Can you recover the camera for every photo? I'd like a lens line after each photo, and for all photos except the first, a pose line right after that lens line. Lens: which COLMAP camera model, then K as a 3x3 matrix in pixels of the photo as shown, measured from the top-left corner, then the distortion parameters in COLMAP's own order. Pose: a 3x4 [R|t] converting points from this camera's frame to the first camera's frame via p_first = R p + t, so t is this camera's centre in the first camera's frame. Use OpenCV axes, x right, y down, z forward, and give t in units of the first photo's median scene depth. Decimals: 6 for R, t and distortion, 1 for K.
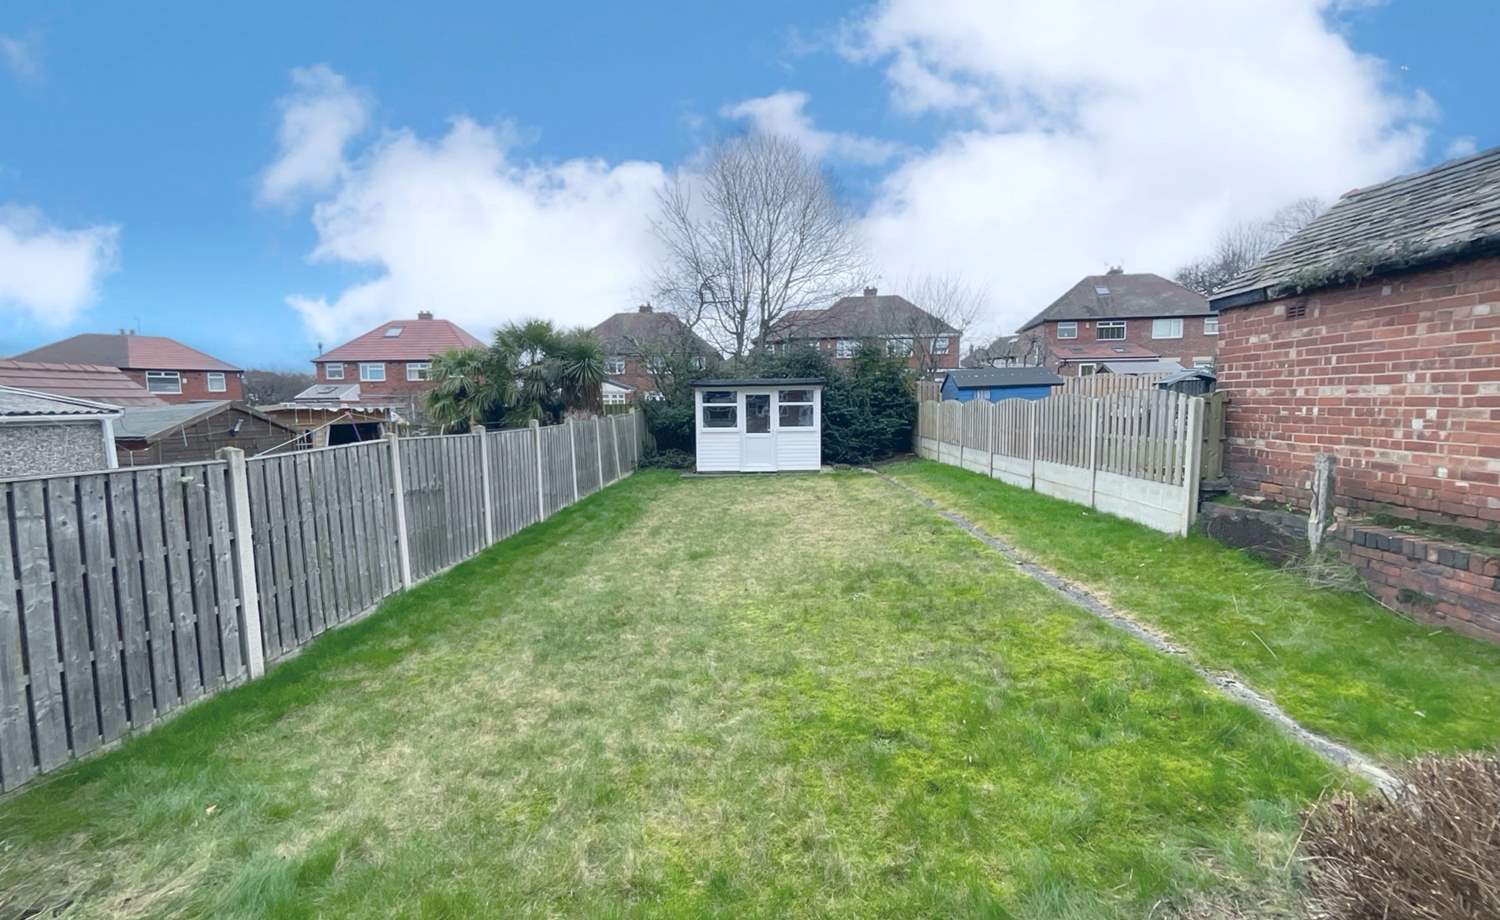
lens RADIAL K [[608.5, 0, 750.0], [0, 608.5, 460.0], [0, 0, 1]] dist [-0.002026, -0.000635]
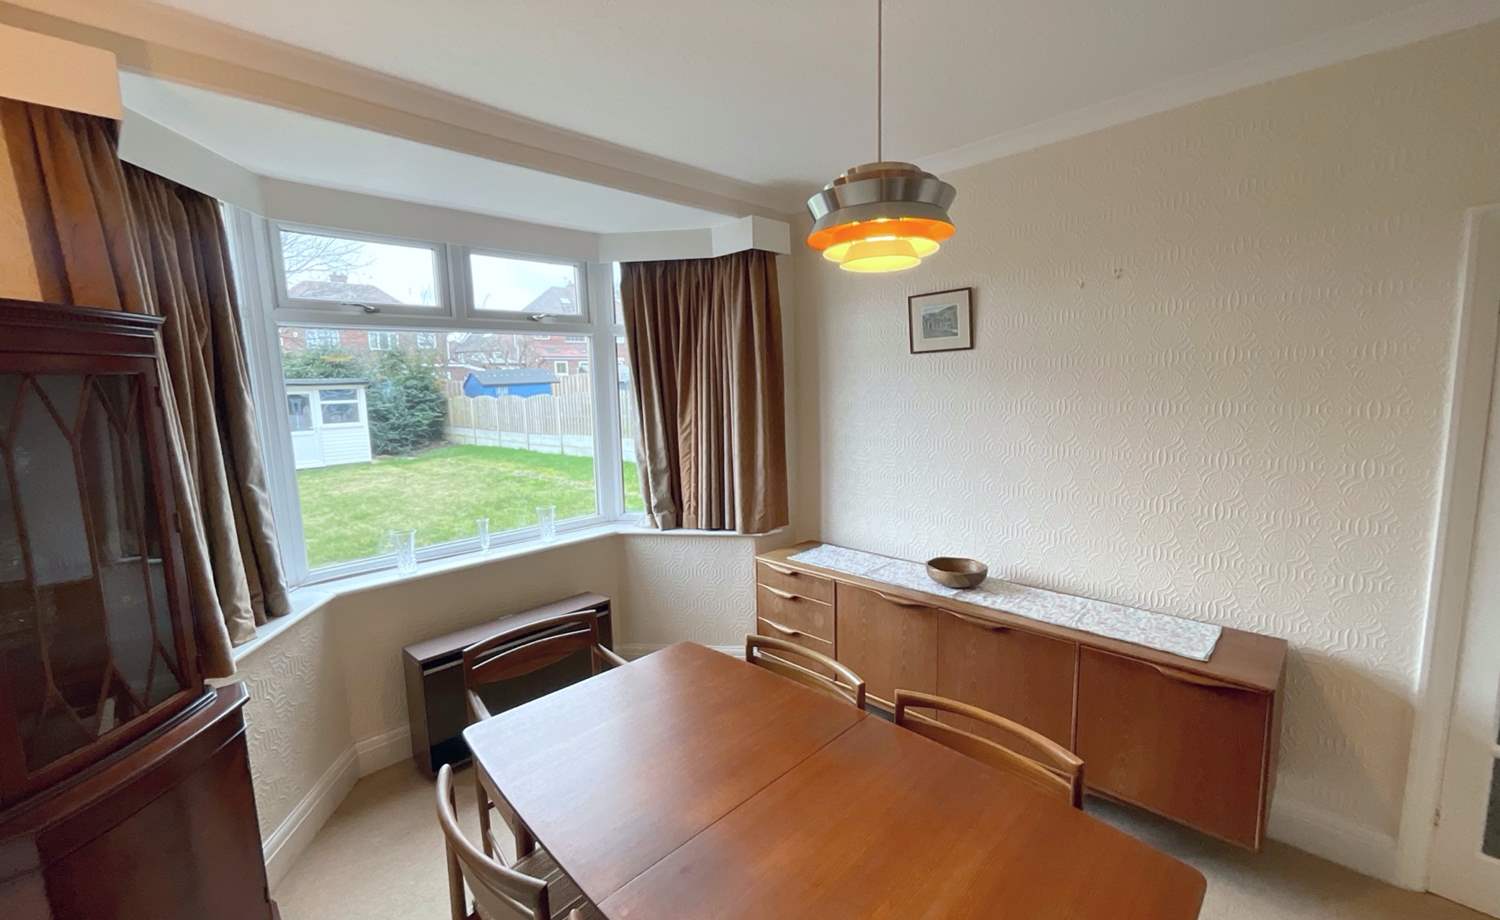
lens RADIAL K [[606.5, 0, 747.5], [0, 606.5, 462.9], [0, 0, 1]] dist [-0.002313, -0.000068]
pose [[0.685952, -0.101160, 0.720581, -0.187826], [0.086589, 0.994601, 0.057201, 0.014474], [-0.722476, 0.023157, 0.691008, -0.230214]]
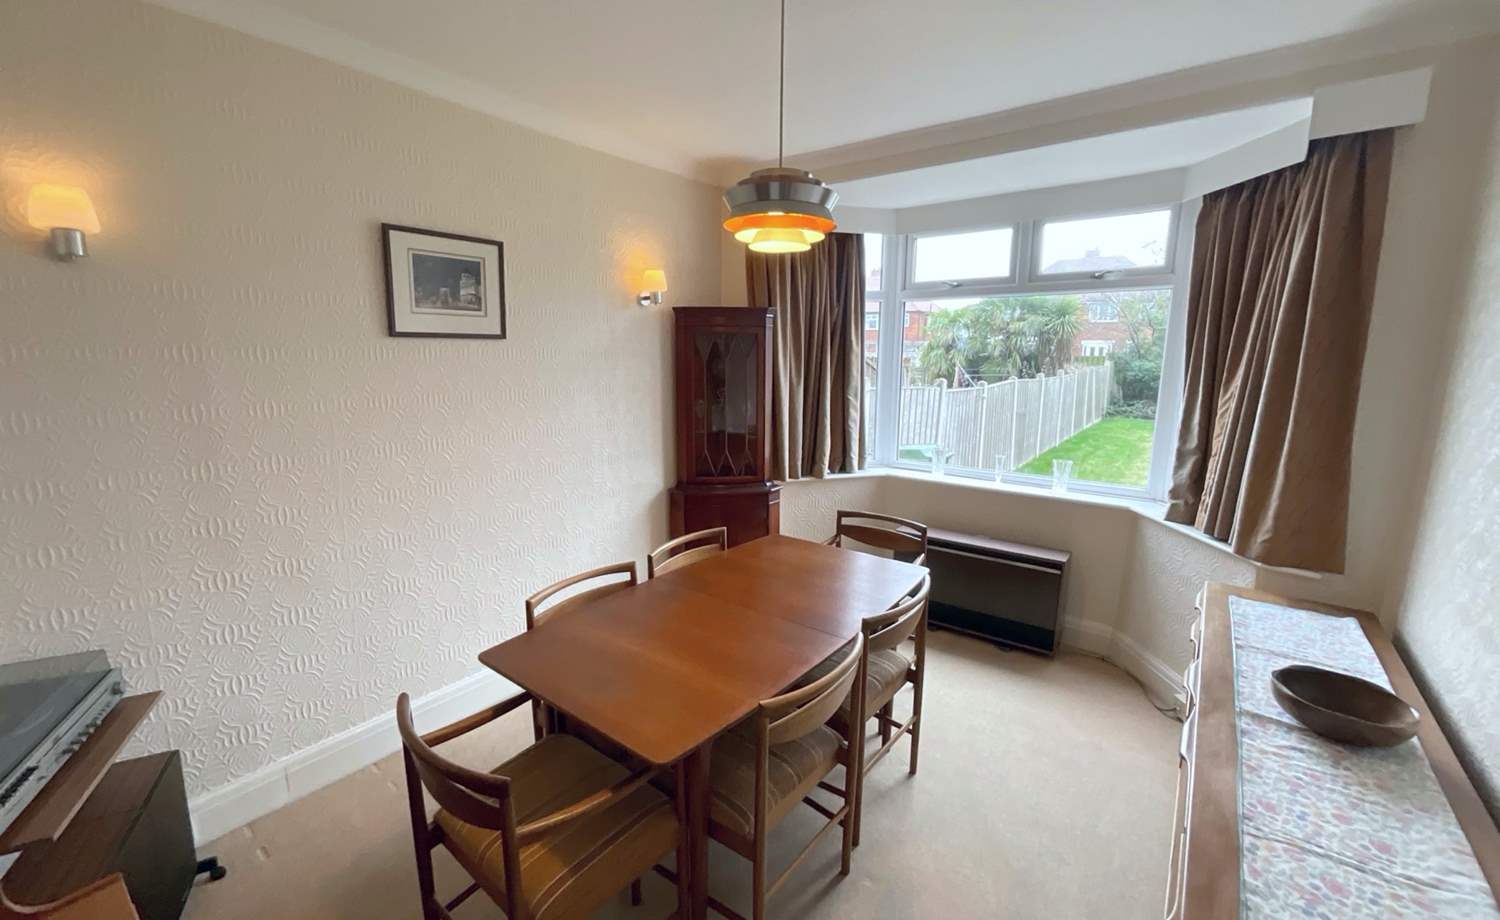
lens RADIAL K [[608.5, 0, 750.0], [0, 608.5, 460.0], [0, 0, 1]] dist [-0.002026, -0.000635]
pose [[0.809507, 0.119736, -0.574771, -0.065415], [-0.069583, 0.991649, 0.108580, 0.018845], [0.582973, -0.047902, 0.811078, -0.273015]]
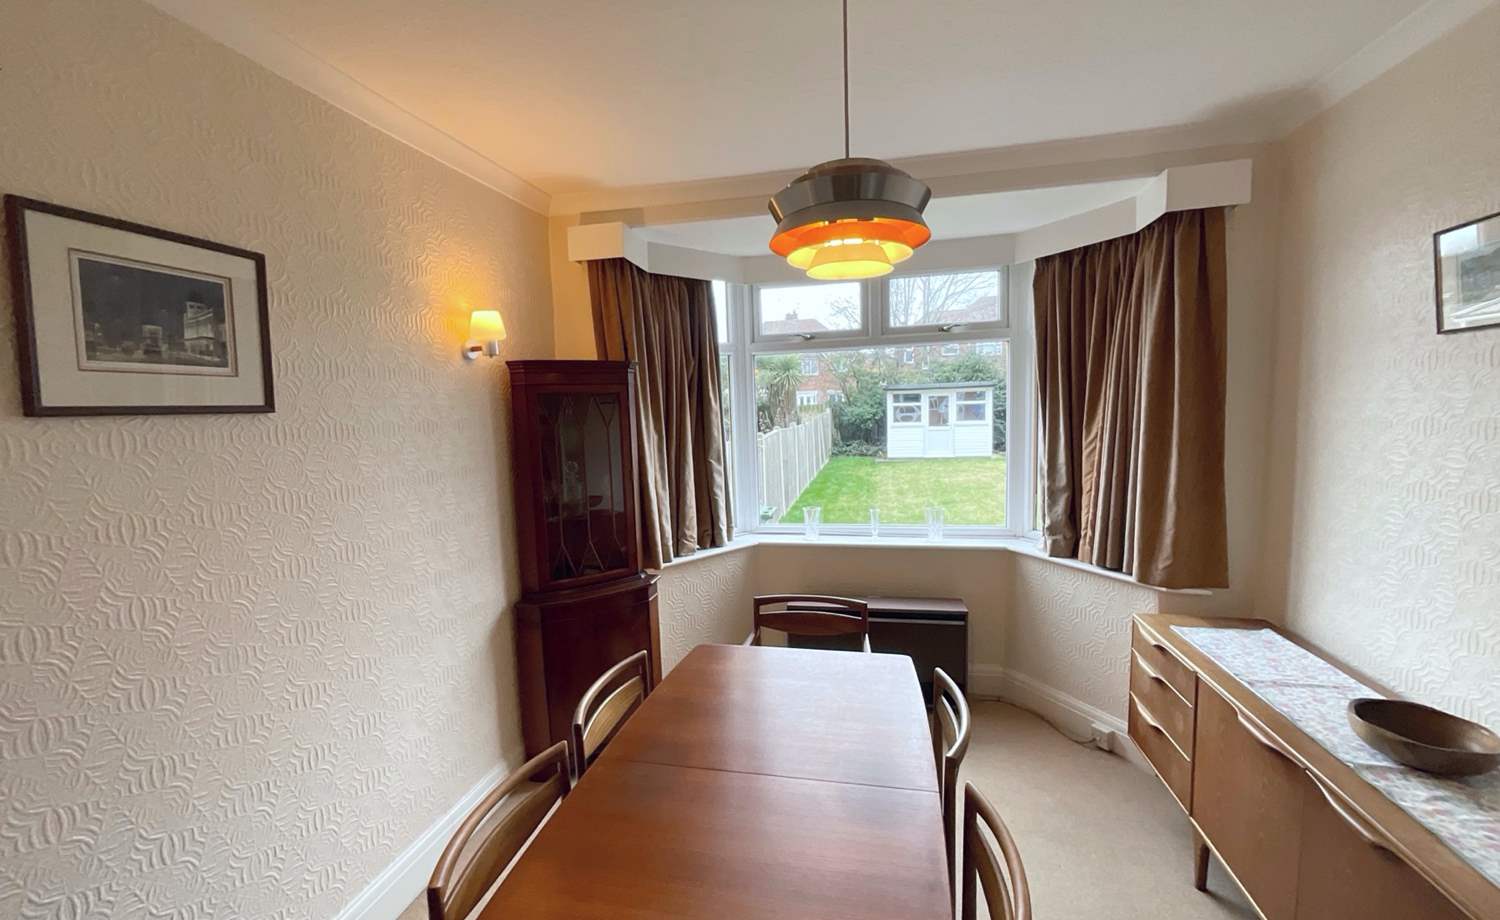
lens RADIAL K [[606.5, 0, 750.0], [0, 606.5, 460.0], [0, 0, 1]] dist [-0.000916, -0.000013]
pose [[0.982286, -0.002261, -0.187374, -0.118785], [0.003044, 0.999988, 0.003890, 0.016683], [0.187363, -0.004391, 0.982281, -0.260008]]
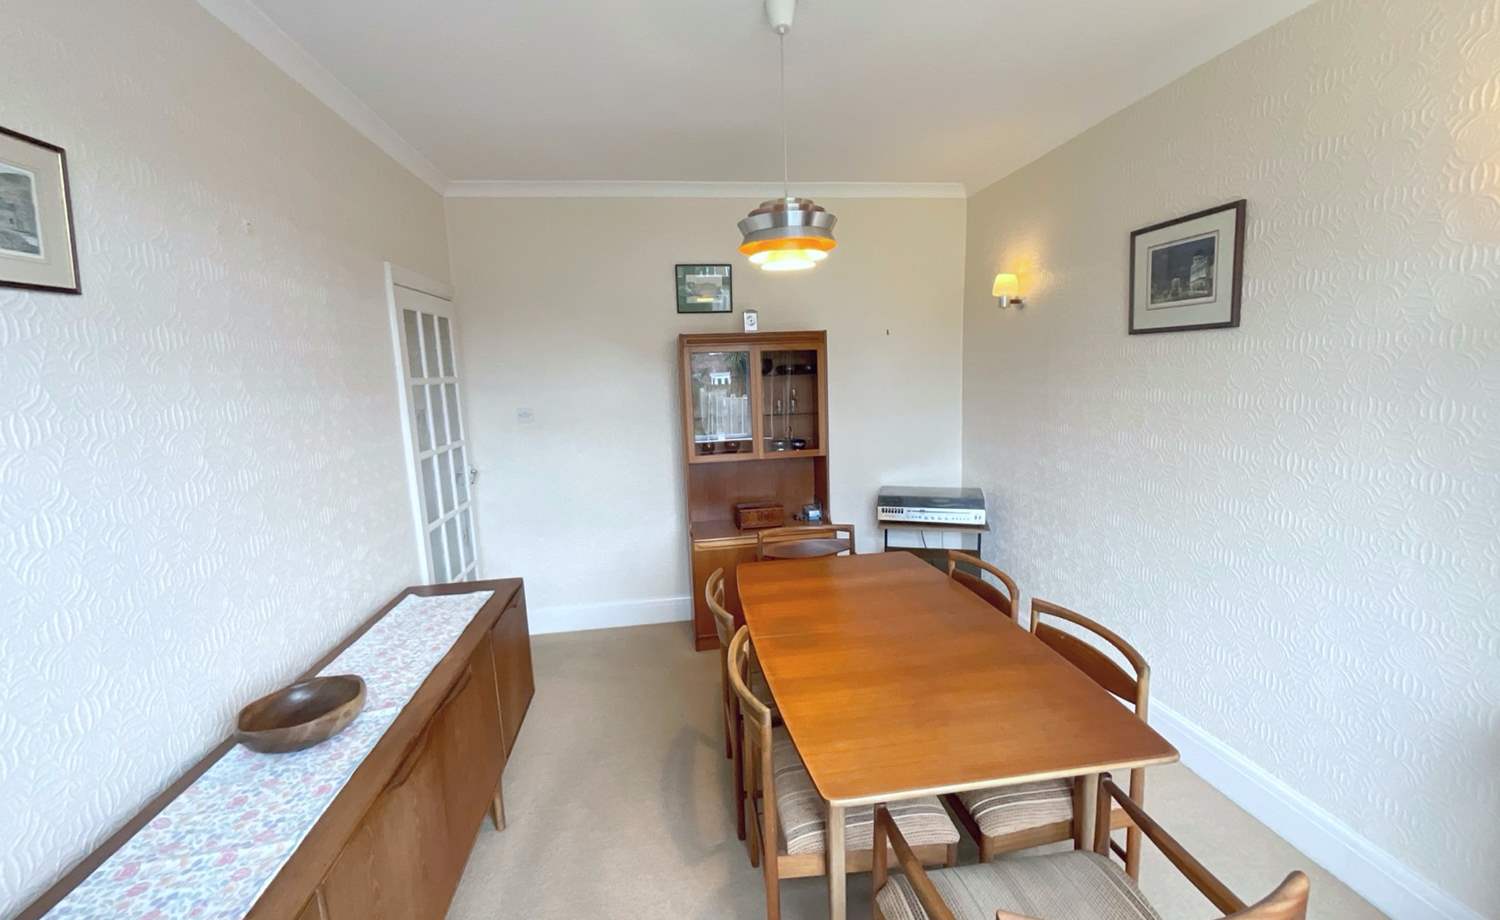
lens RADIAL K [[608.5, 0, 750.0], [0, 608.5, 460.0], [0, 0, 1]] dist [-0.002026, -0.000635]
pose [[-0.984479, 0.070786, -0.160592, -0.093336], [0.029990, 0.969445, 0.243468, 0.002913], [0.172919, 0.234873, -0.956522, -0.078669]]
